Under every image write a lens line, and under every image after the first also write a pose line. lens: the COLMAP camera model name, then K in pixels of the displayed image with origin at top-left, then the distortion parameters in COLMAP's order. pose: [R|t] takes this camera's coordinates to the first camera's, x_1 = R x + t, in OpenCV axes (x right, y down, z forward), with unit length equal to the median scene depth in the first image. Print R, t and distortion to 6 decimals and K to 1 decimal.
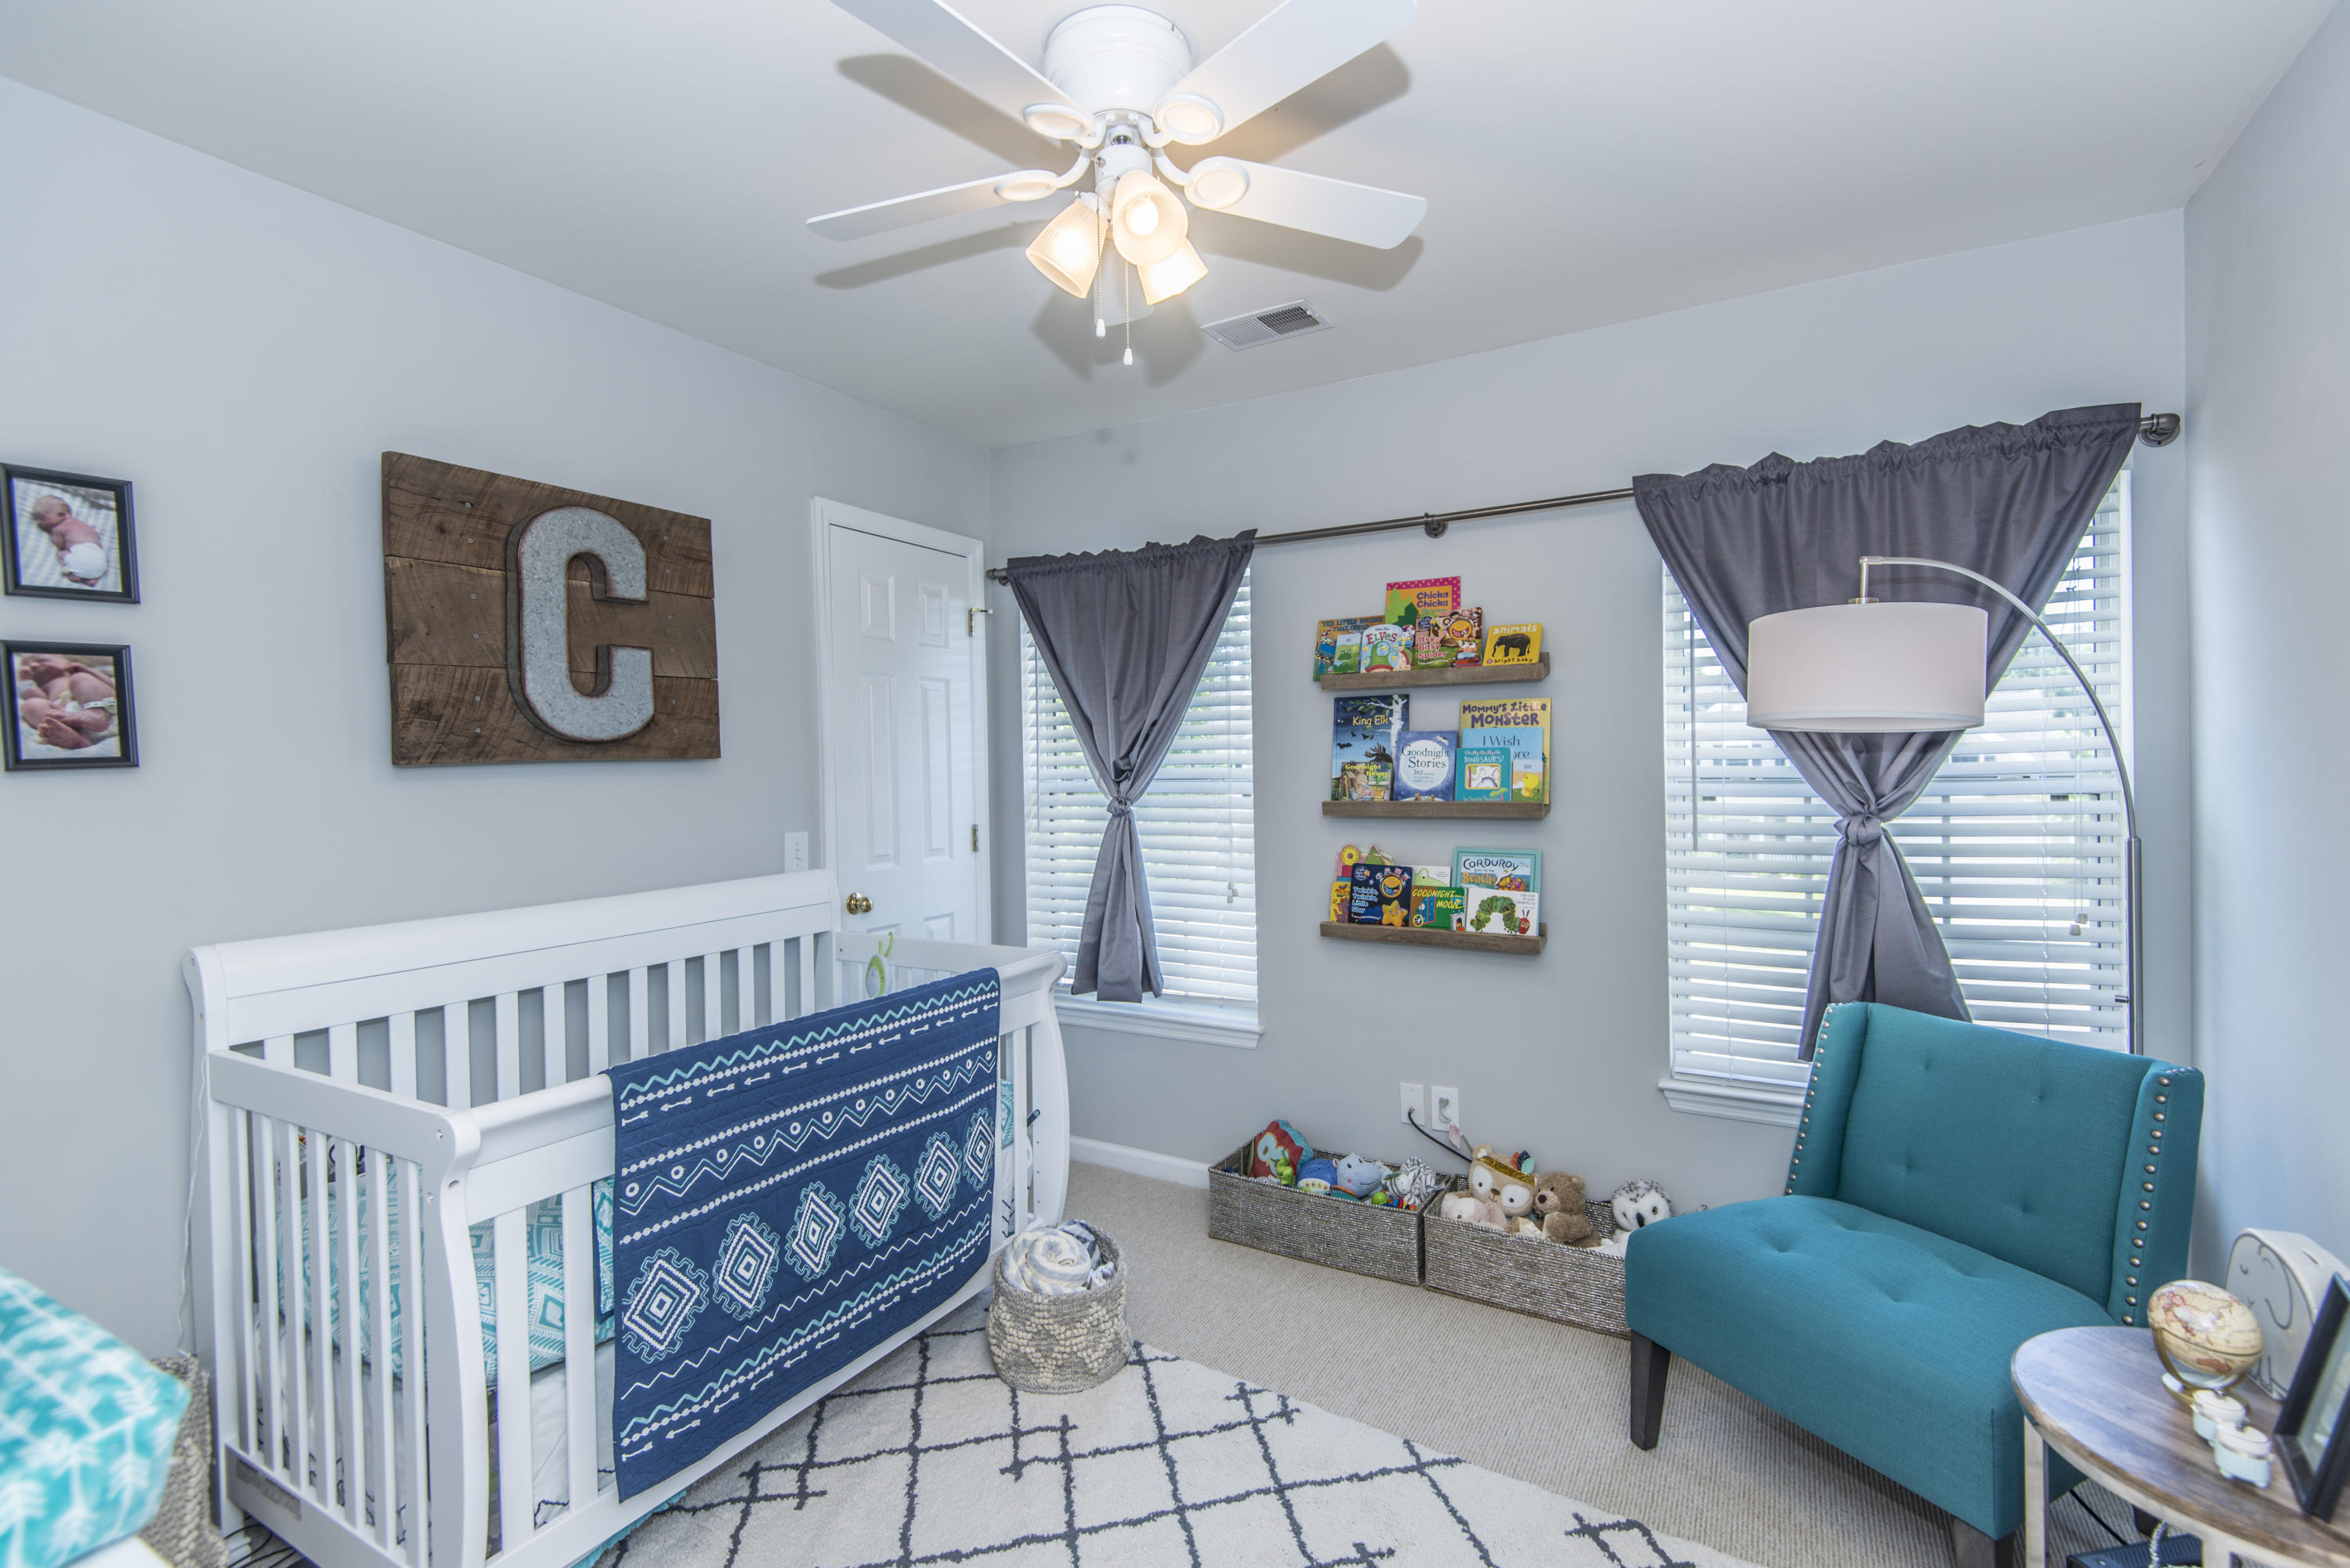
lens RADIAL K [[1069.2, 0, 1169.9], [0, 1069.2, 782.3], [0, 0, 1]] dist [0.013596, -0.006561]
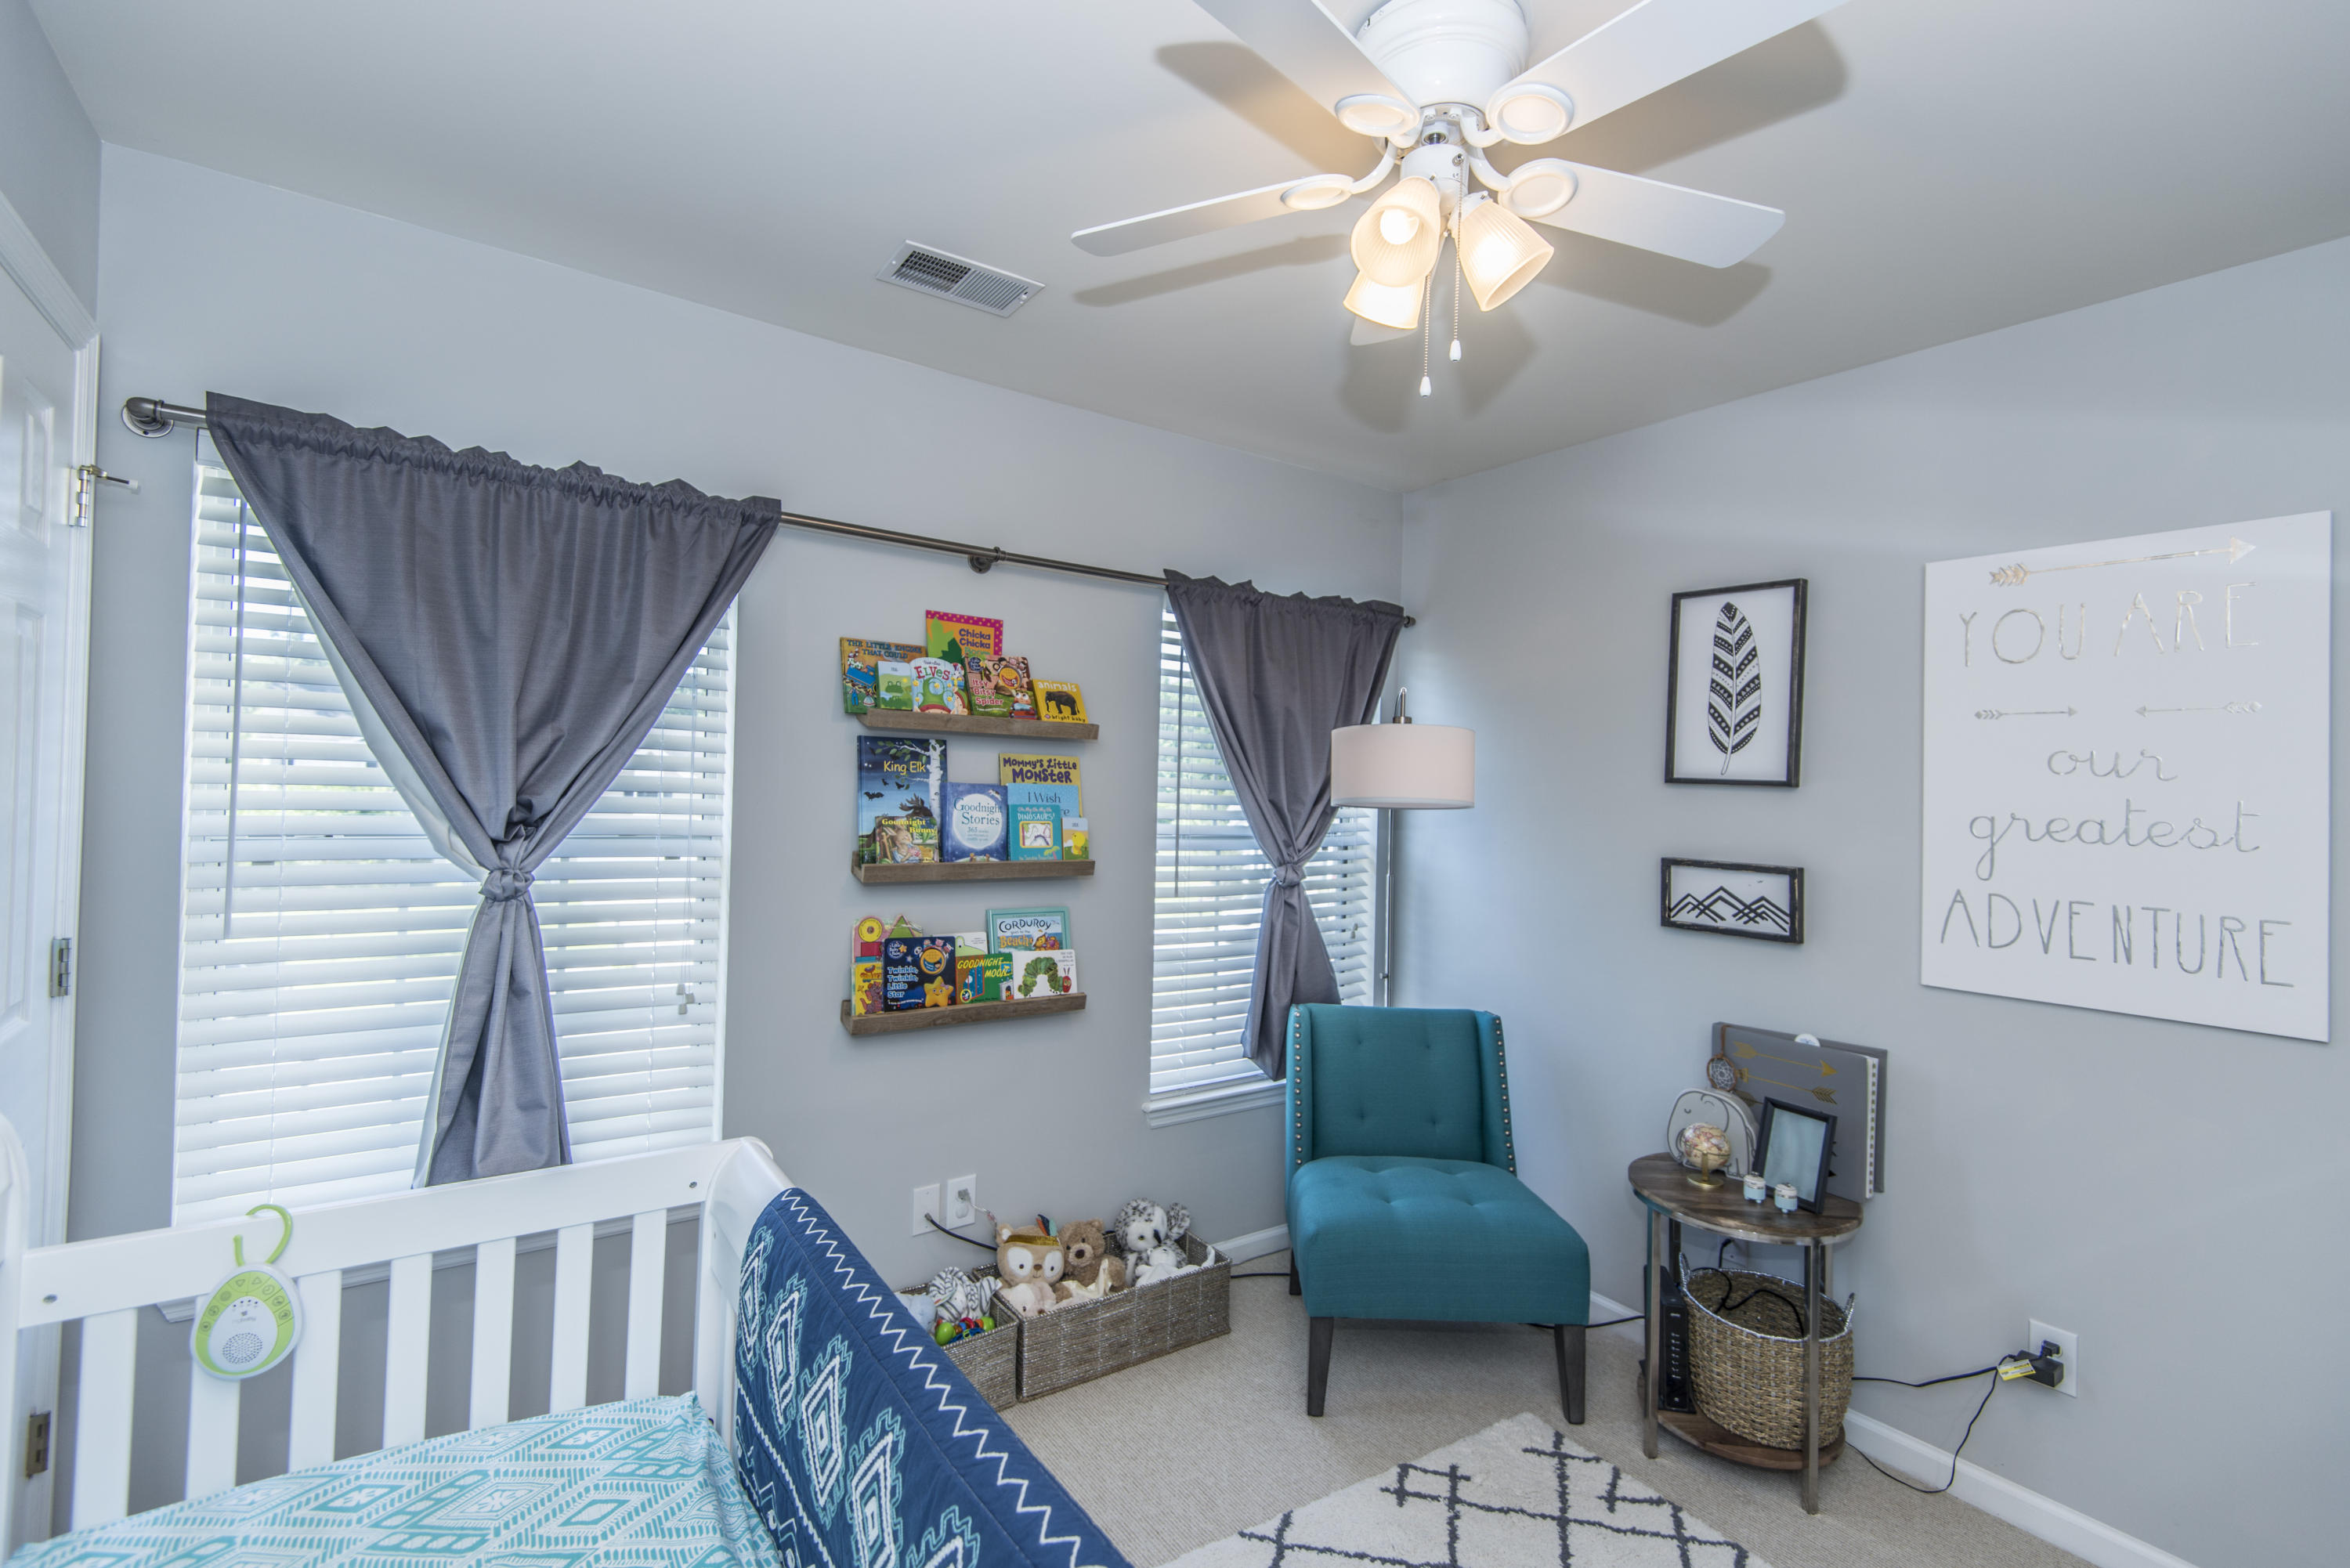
lens RADIAL K [[1069.2, 0, 1174.8], [0, 1069.2, 772.5], [0, 0, 1]] dist [0.013596, -0.006561]
pose [[0.404795, 0.036058, 0.913696, -0.512849], [-0.016923, 0.999346, -0.031941, -0.030869], [-0.914251, -0.002533, 0.405141, 0.473908]]
